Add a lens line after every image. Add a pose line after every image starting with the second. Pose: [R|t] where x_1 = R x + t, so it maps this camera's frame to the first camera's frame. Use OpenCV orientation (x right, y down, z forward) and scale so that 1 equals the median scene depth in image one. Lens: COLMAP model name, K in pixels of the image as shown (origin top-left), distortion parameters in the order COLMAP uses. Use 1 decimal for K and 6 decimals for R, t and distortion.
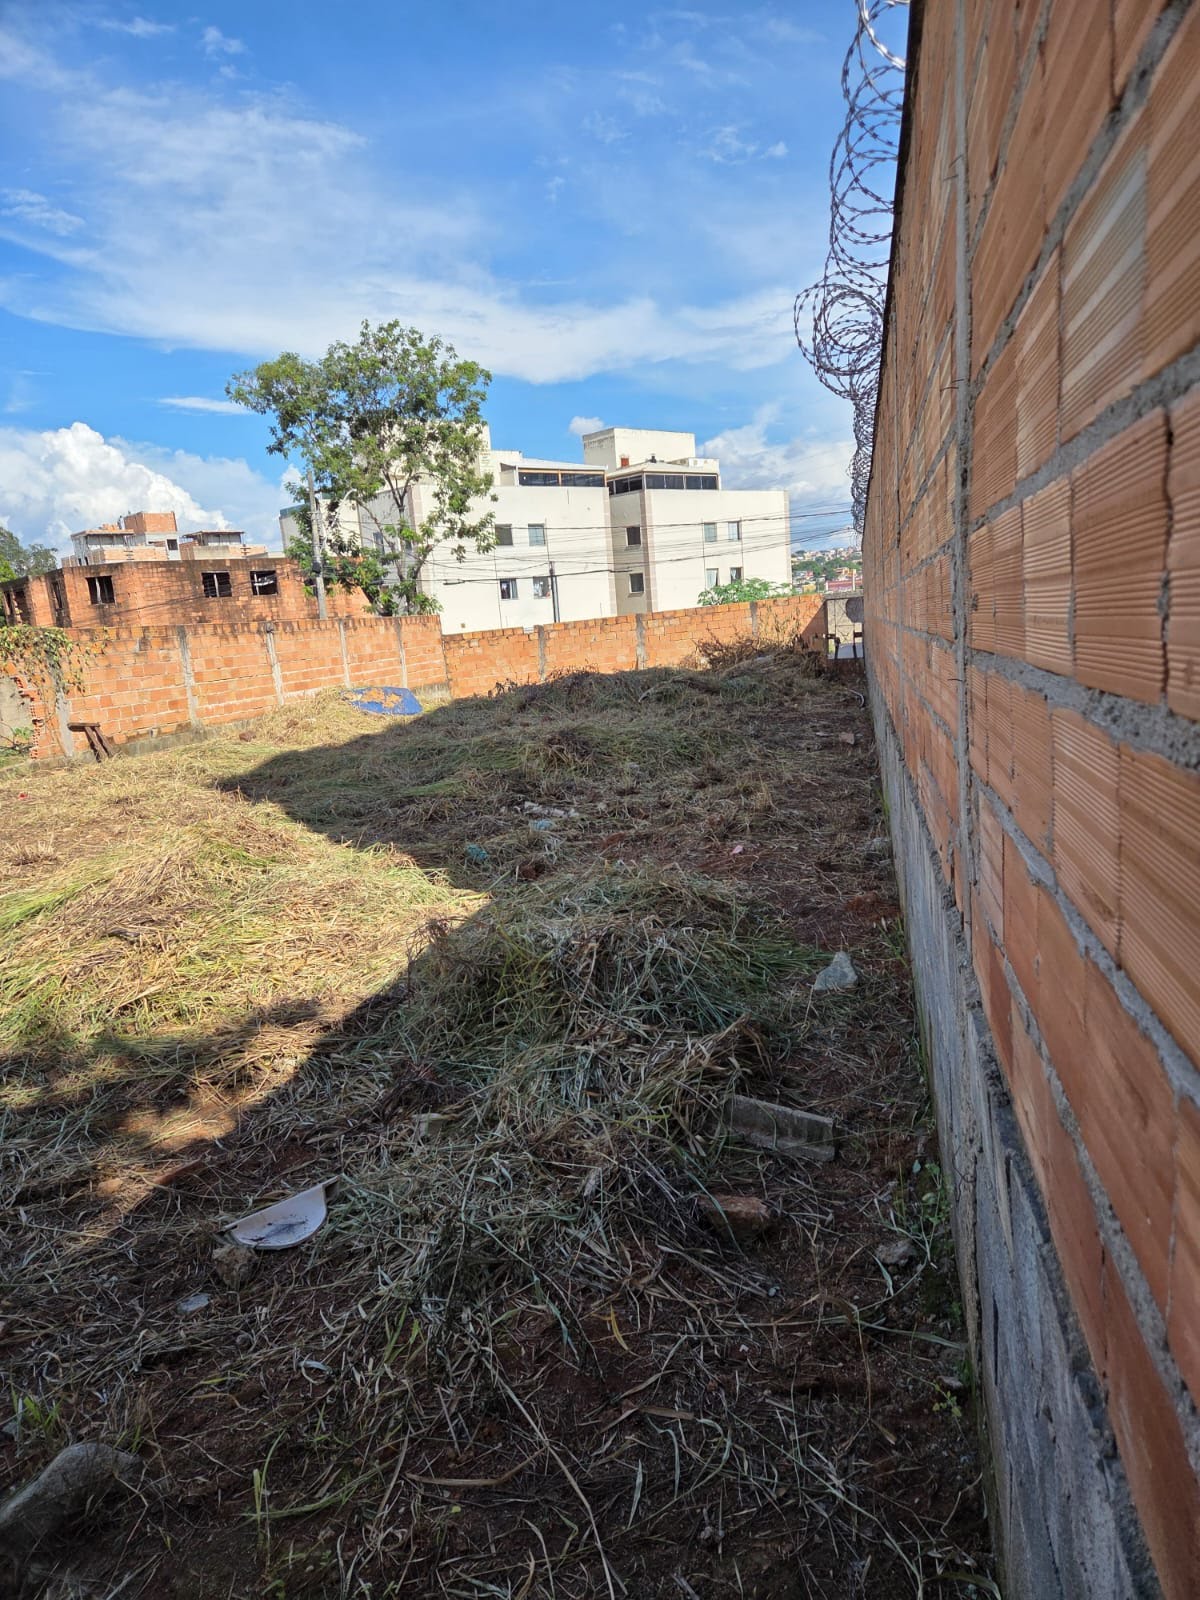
lens RADIAL K [[1050.0, 0, 676.8], [0, 1050.0, 792.2], [0, 0, 1]] dist [0.088585, -0.085870]
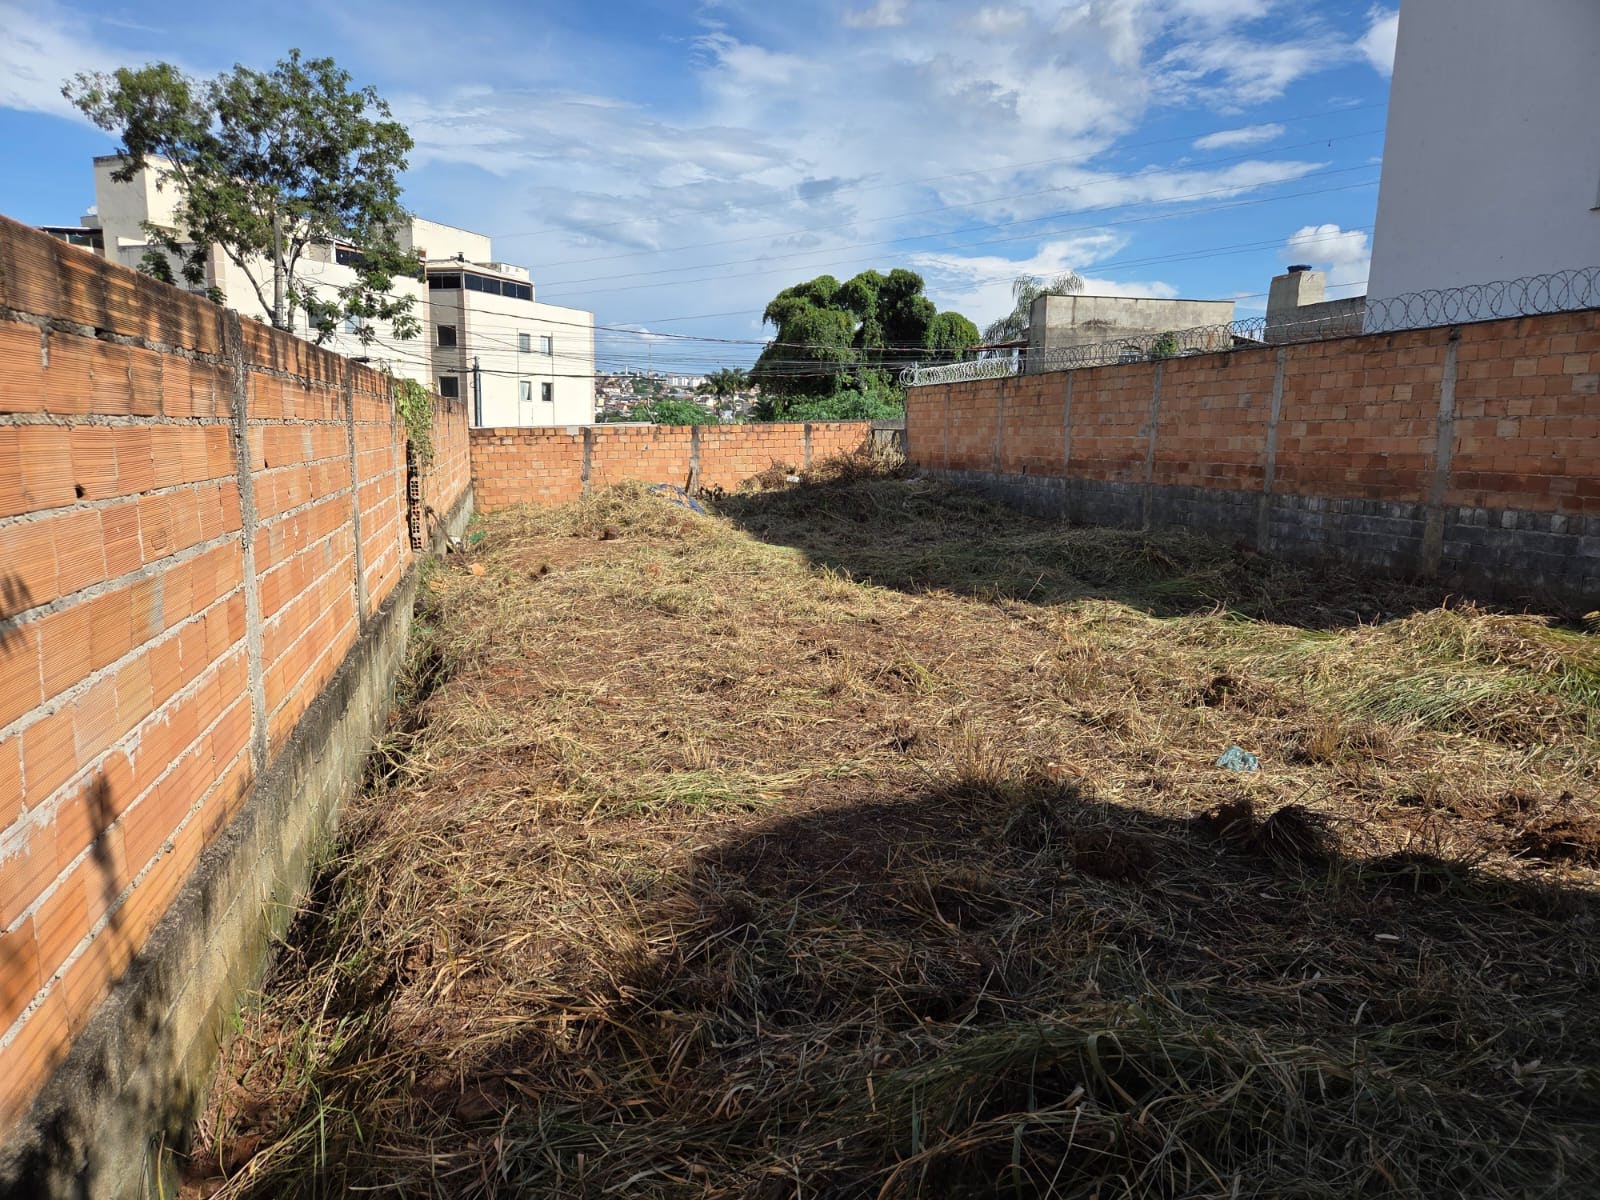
lens RADIAL K [[1045.6, 0, 784.6], [0, 1045.6, 604.3], [0, 0, 1]] dist [0.085337, -0.077585]
pose [[0.887952, 0.012476, 0.459767, -0.220645], [-0.004272, 0.999813, -0.018880, 0.009289], [-0.459916, 0.014800, 0.887839, 0.046381]]
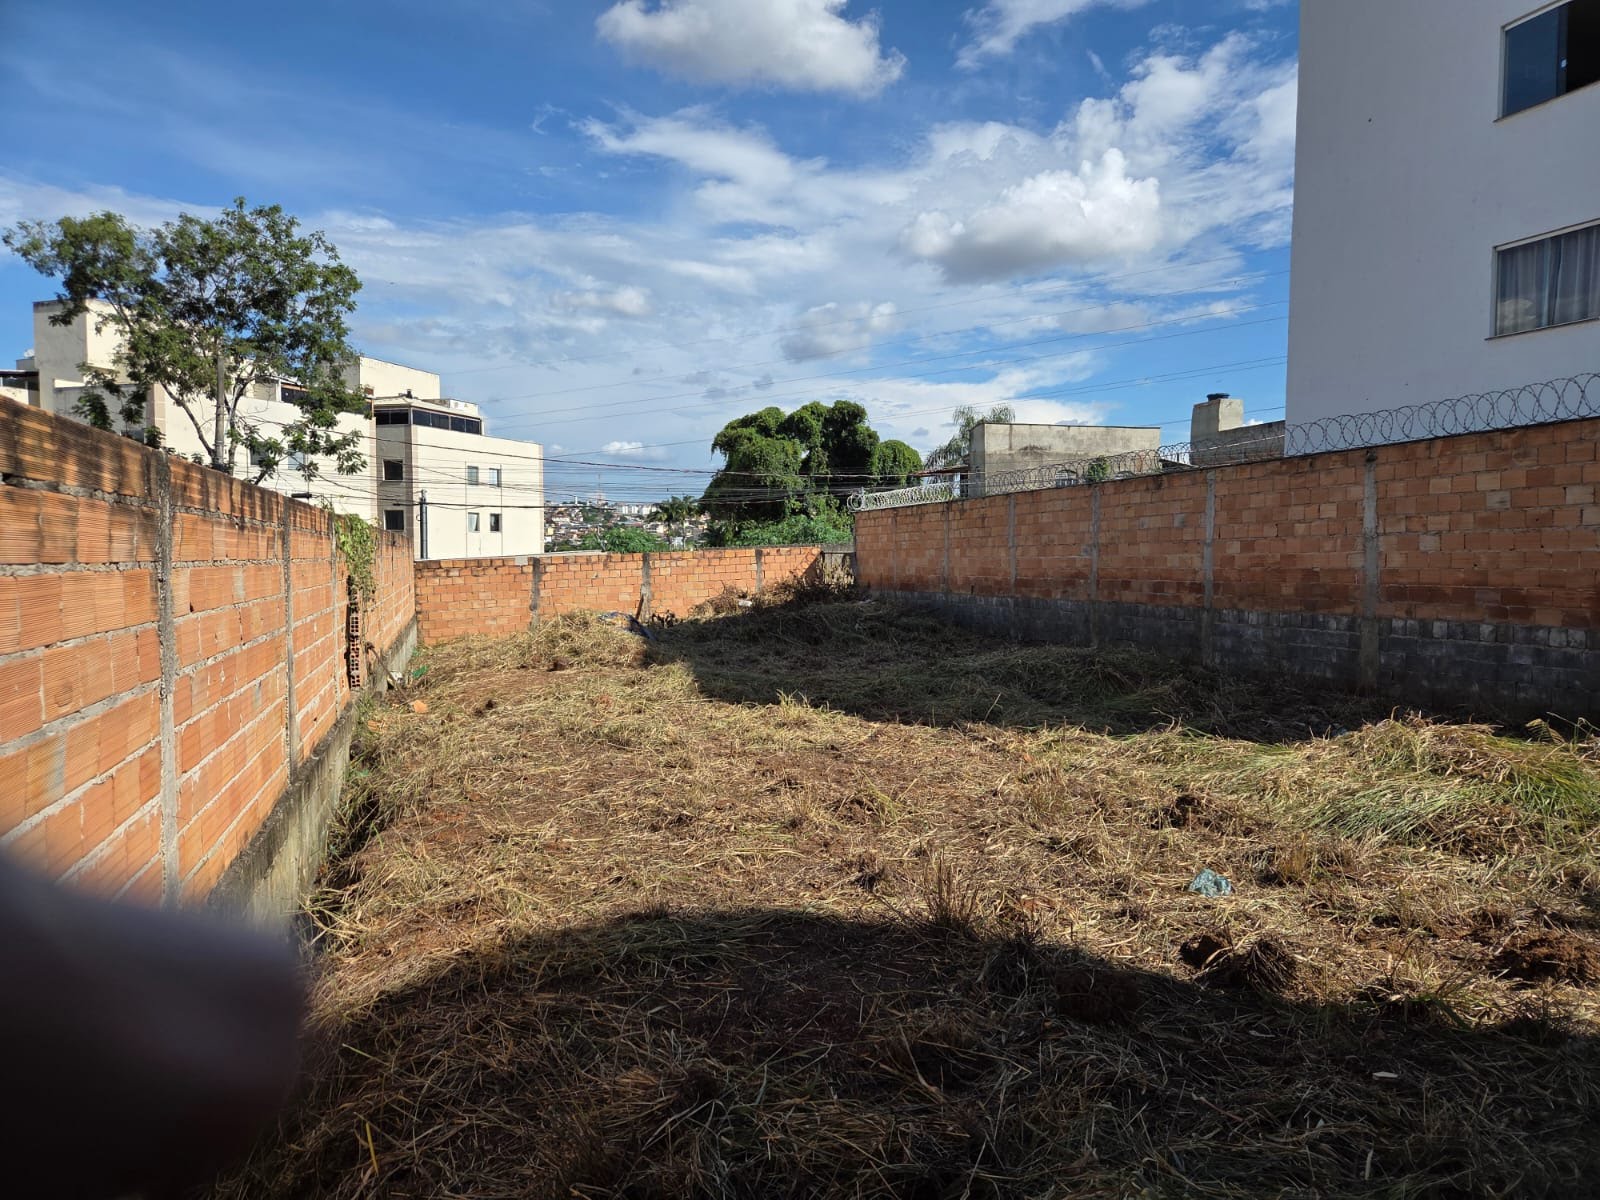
lens RADIAL K [[1046.8, 0, 800.0], [0, 1046.8, 600.0], [0, 0, 1]] dist [0.082834, -0.074845]
pose [[0.859740, 0.047134, 0.508552, -0.219647], [0.027594, 0.989991, -0.138404, 0.008116], [-0.509986, 0.133024, 0.849835, 0.049483]]
